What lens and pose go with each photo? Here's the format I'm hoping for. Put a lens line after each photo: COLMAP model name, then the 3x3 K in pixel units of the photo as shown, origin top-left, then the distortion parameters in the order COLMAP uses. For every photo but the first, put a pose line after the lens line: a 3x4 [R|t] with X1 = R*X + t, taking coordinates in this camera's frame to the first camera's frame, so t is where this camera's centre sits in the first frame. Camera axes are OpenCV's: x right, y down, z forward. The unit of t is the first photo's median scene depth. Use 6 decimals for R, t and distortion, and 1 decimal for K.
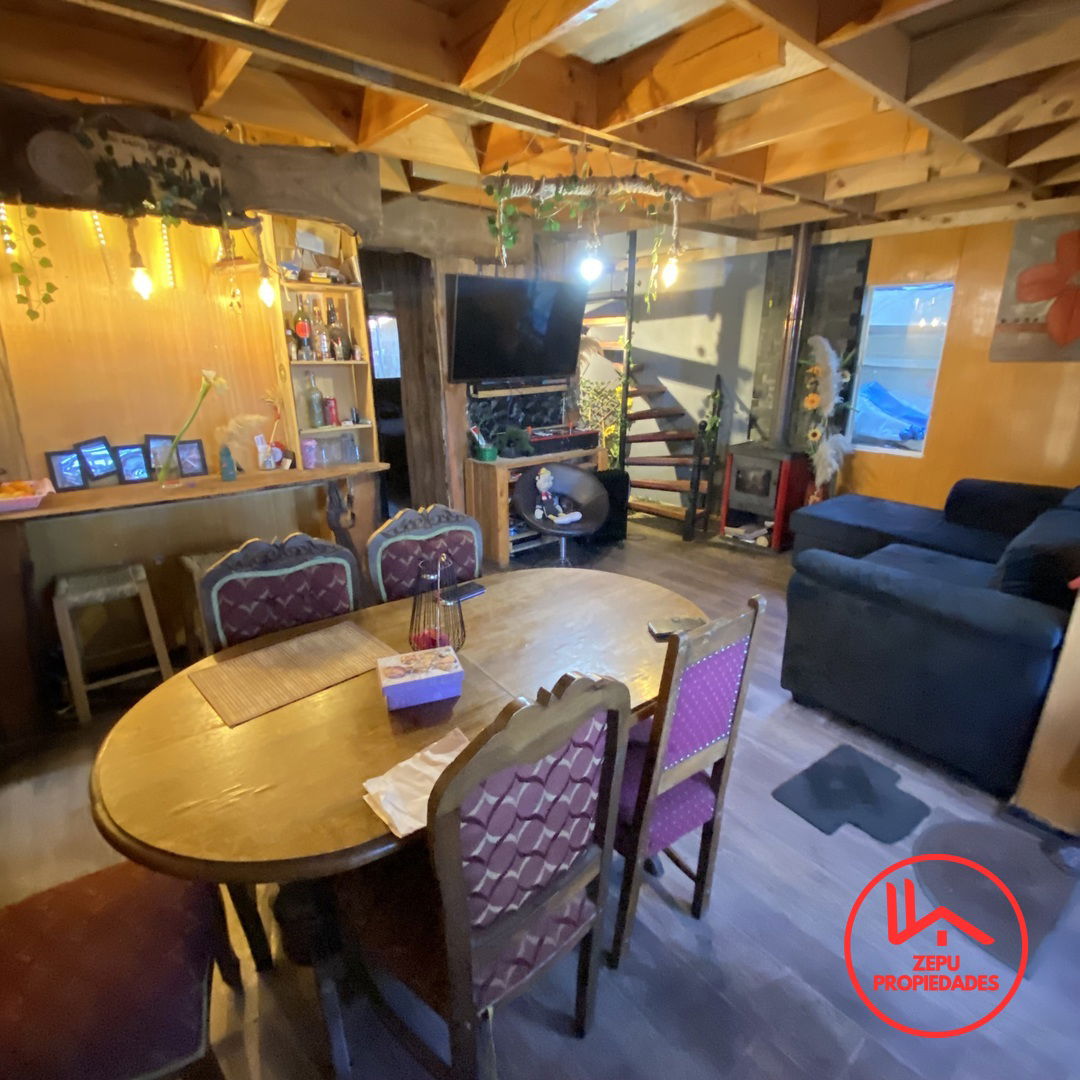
lens RADIAL K [[590.4, 0, 535.4], [0, 590.4, 532.6], [0, 0, 1]] dist [0.023744, -0.011455]
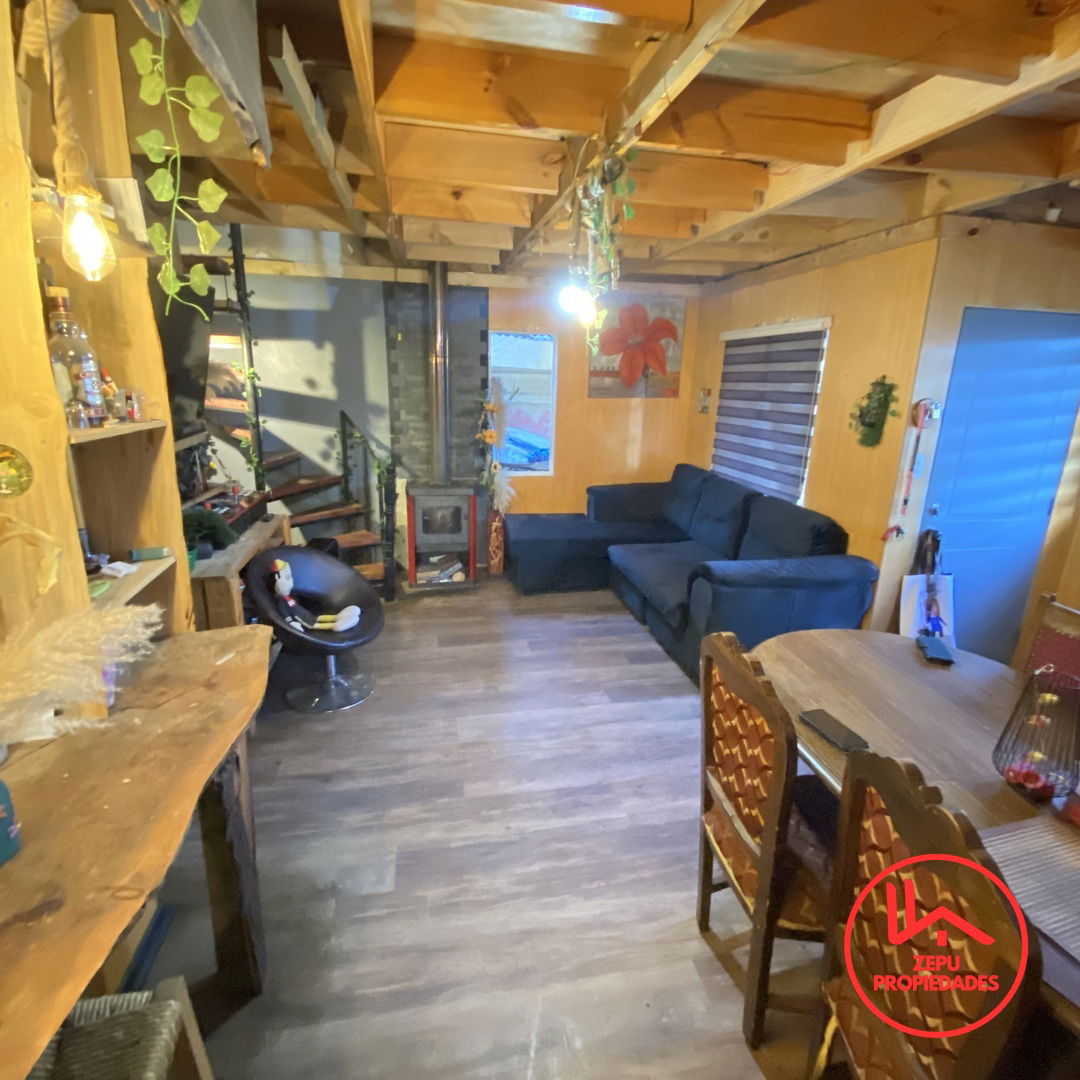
lens RADIAL K [[590.4, 0, 537.5], [0, 590.4, 548.3], [0, 0, 1]] dist [0.023744, -0.011455]
pose [[0.482199, -0.233291, 0.844429, -0.366791], [0.236941, 0.962697, 0.130663, -0.125687], [-0.843412, 0.137074, 0.519488, 0.353002]]
